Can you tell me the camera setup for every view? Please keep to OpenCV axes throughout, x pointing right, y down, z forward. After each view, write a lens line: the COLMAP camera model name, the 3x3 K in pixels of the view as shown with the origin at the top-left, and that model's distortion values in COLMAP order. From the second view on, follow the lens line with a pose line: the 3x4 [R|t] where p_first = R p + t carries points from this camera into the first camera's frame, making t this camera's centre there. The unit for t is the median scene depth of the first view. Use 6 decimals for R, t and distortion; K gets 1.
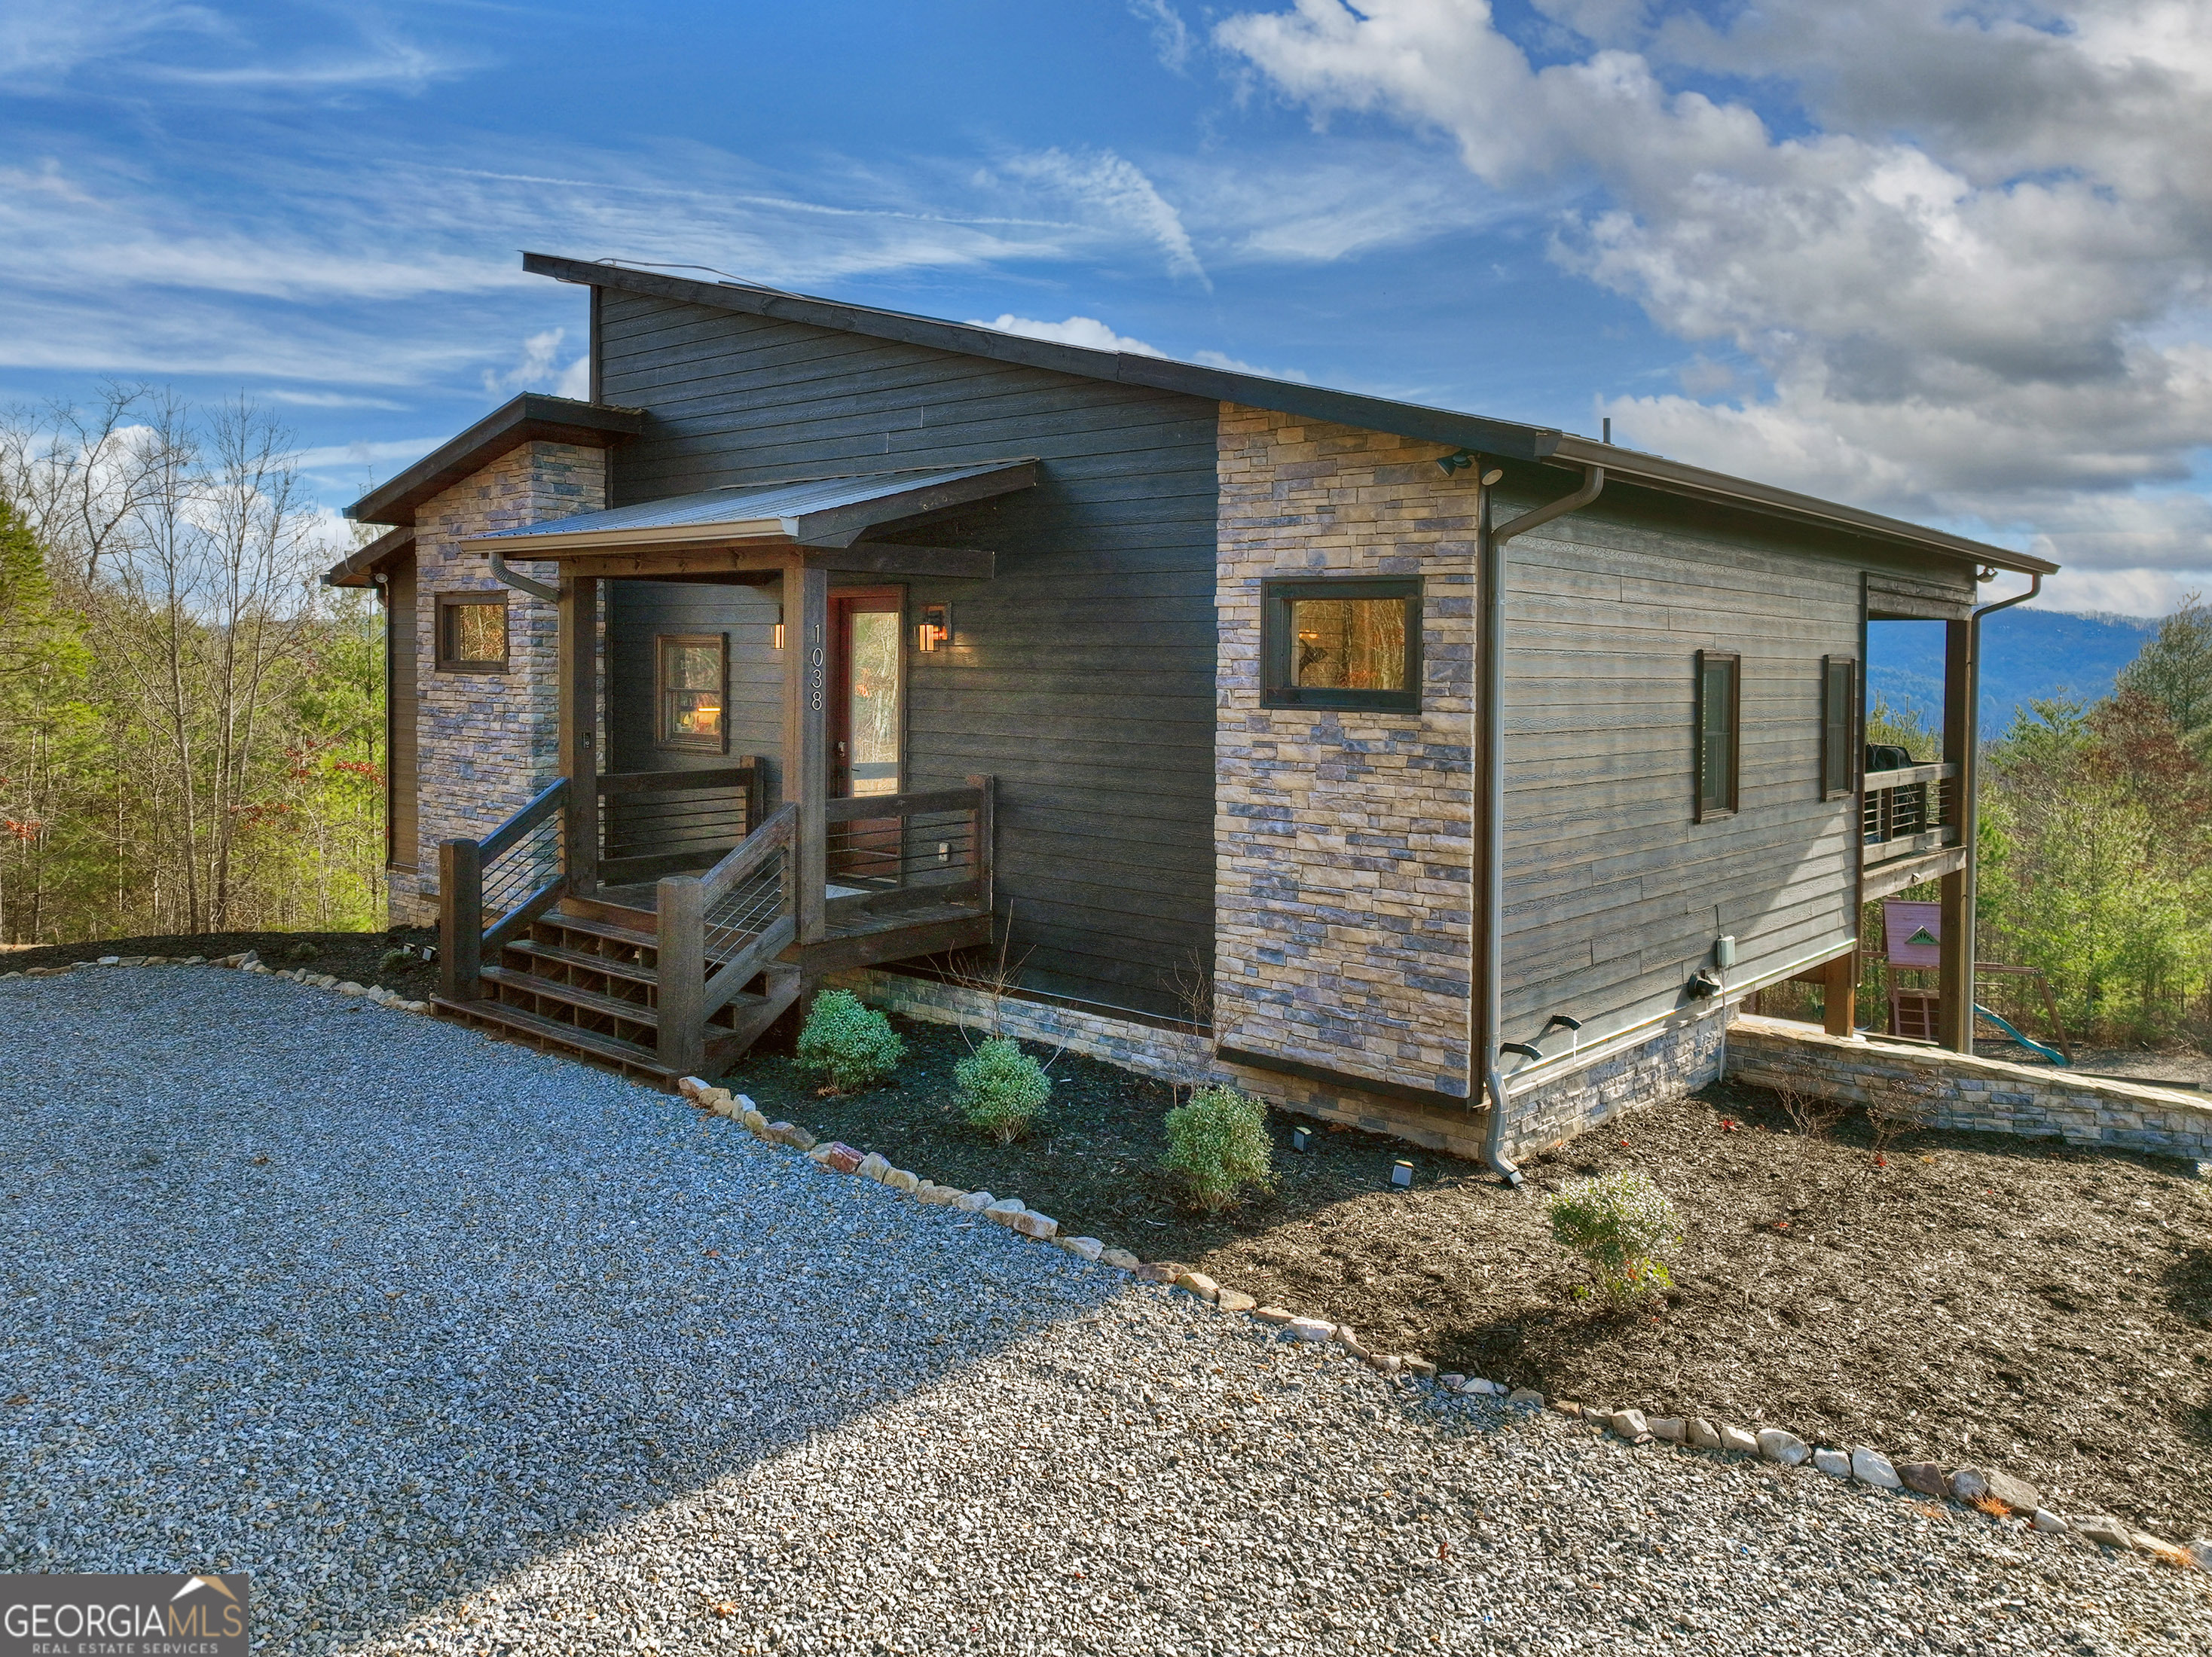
lens RADIAL K [[1600.1, 0, 1105.3], [0, 1600.1, 646.0], [0, 0, 1]] dist [-0.004627, 0.001154]
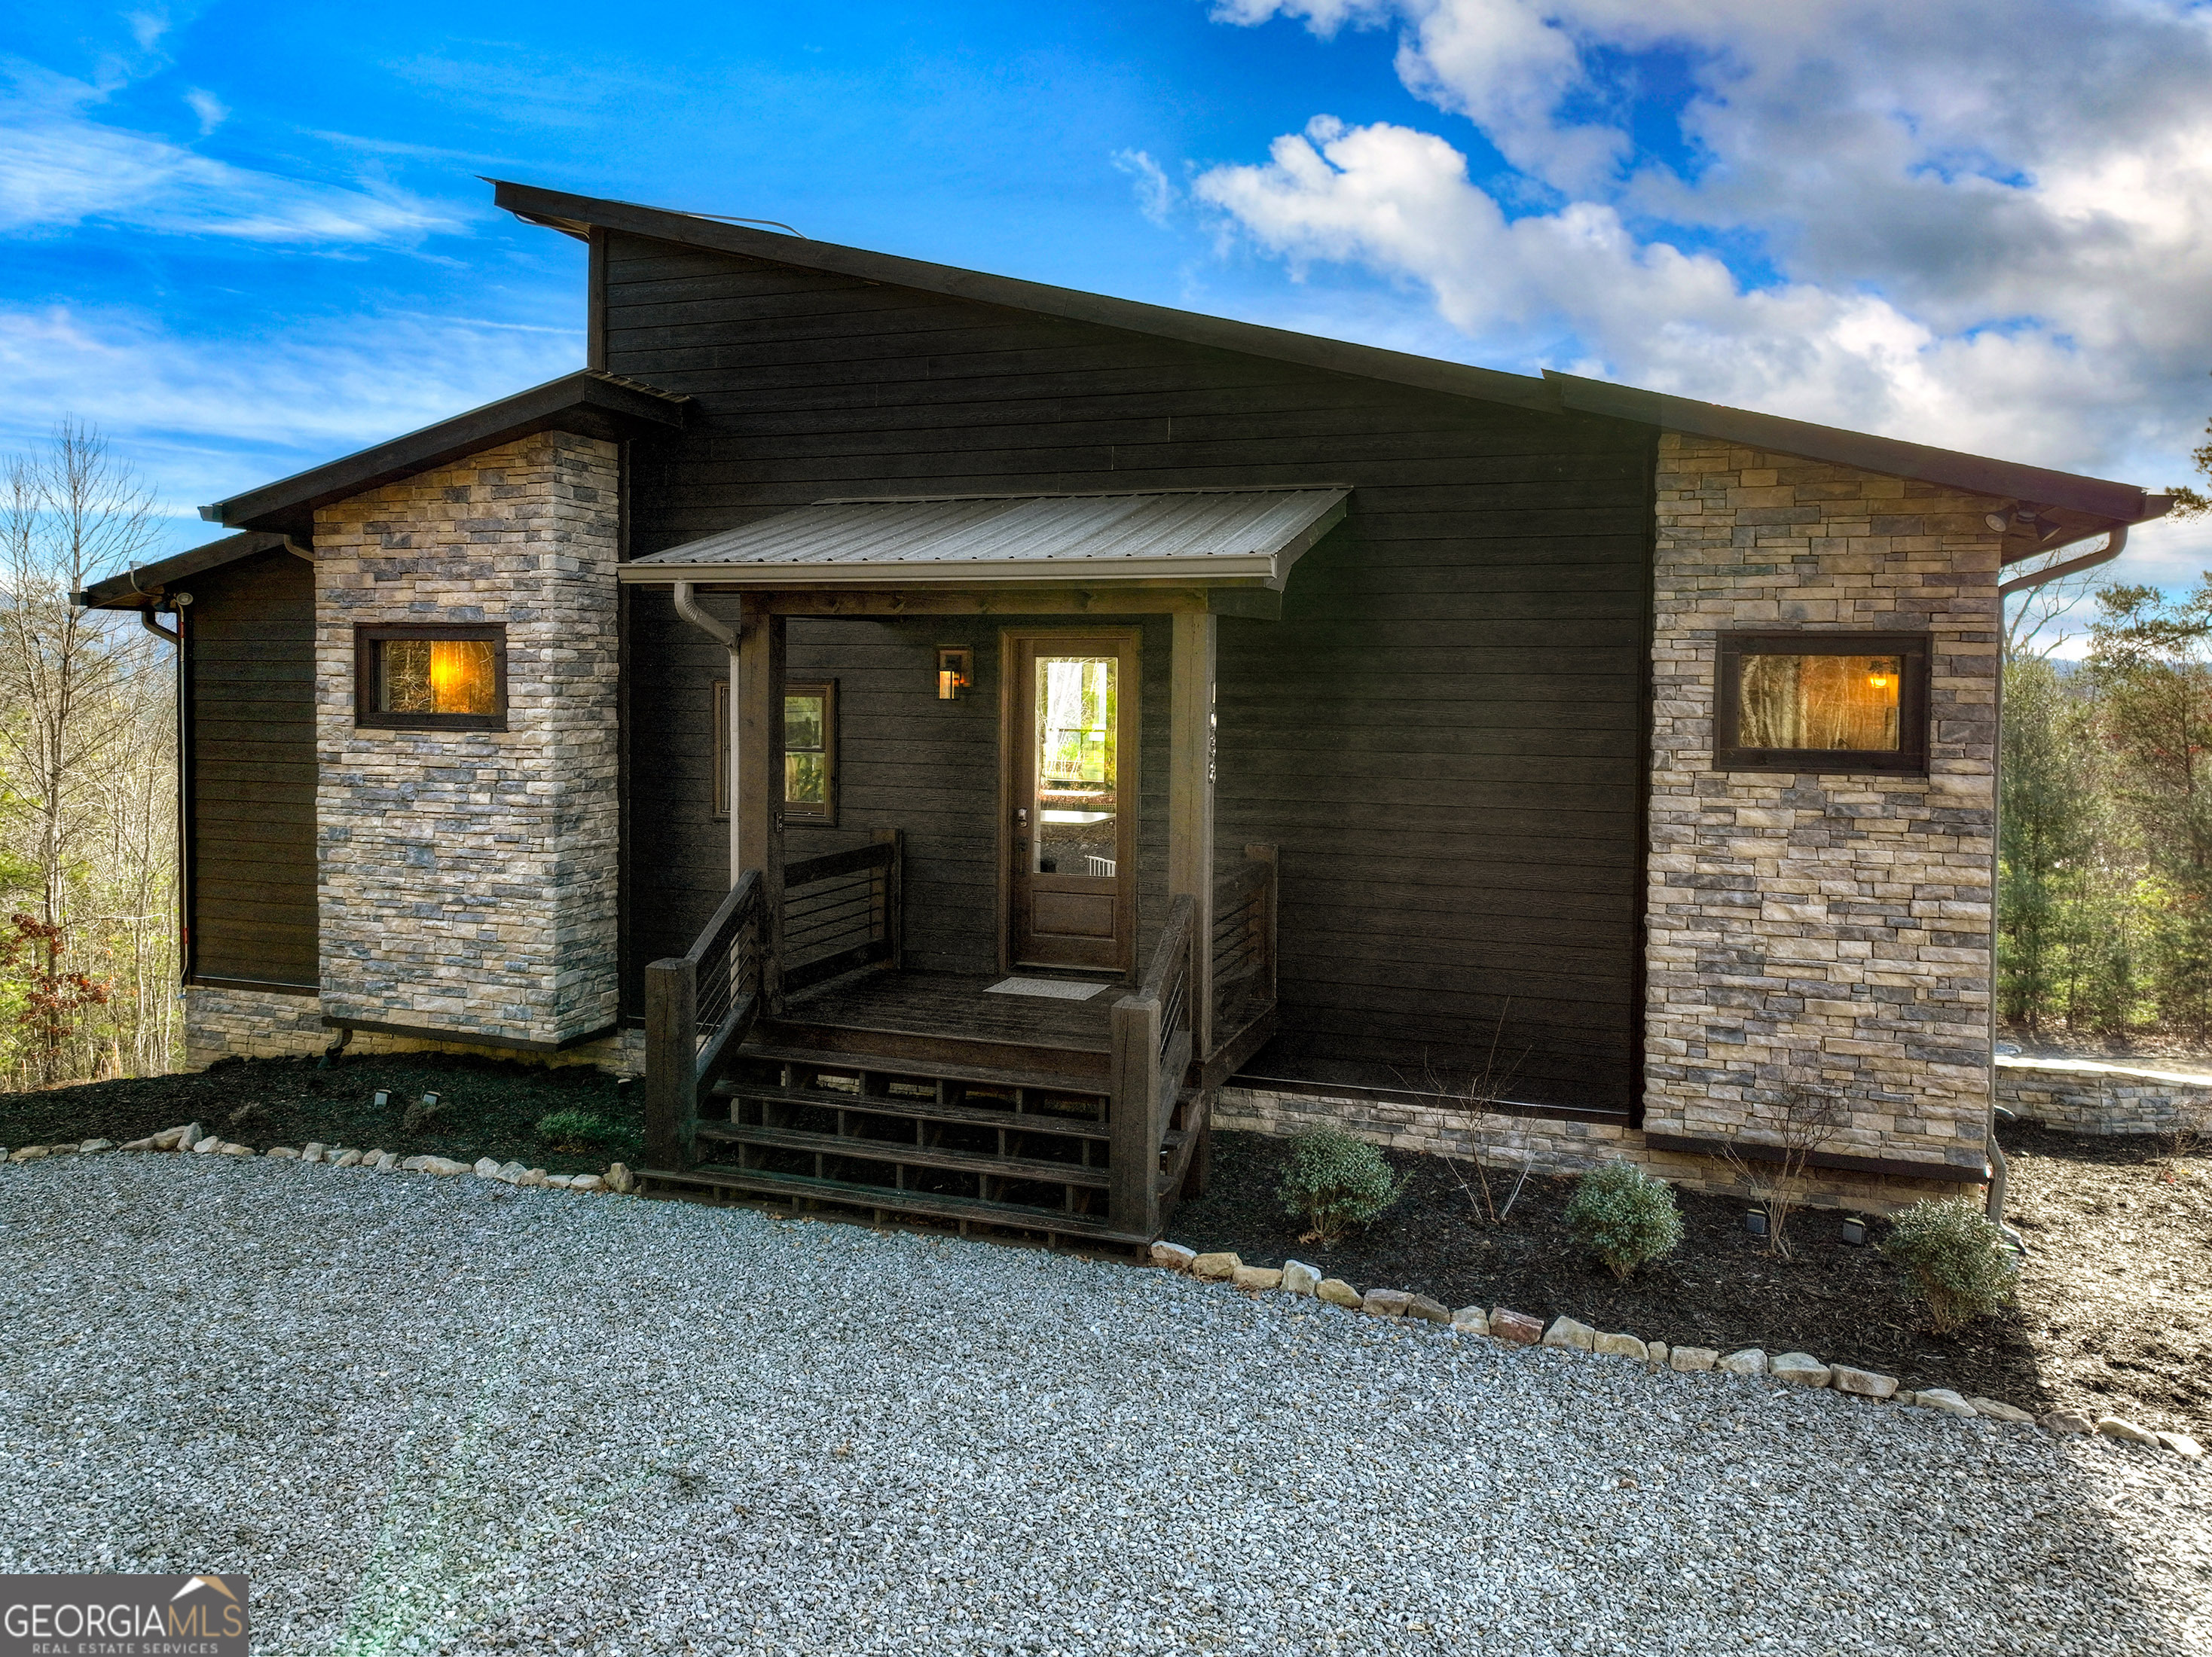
lens RADIAL K [[1615.6, 0, 1104.8], [0, 1615.6, 716.2], [0, 0, 1]] dist [0.010862, 0.003885]
pose [[0.935706, -0.014547, 0.352482, -0.570456], [0.000955, 0.999250, 0.038704, -0.029875], [-0.352781, -0.035879, 0.935018, 0.248837]]
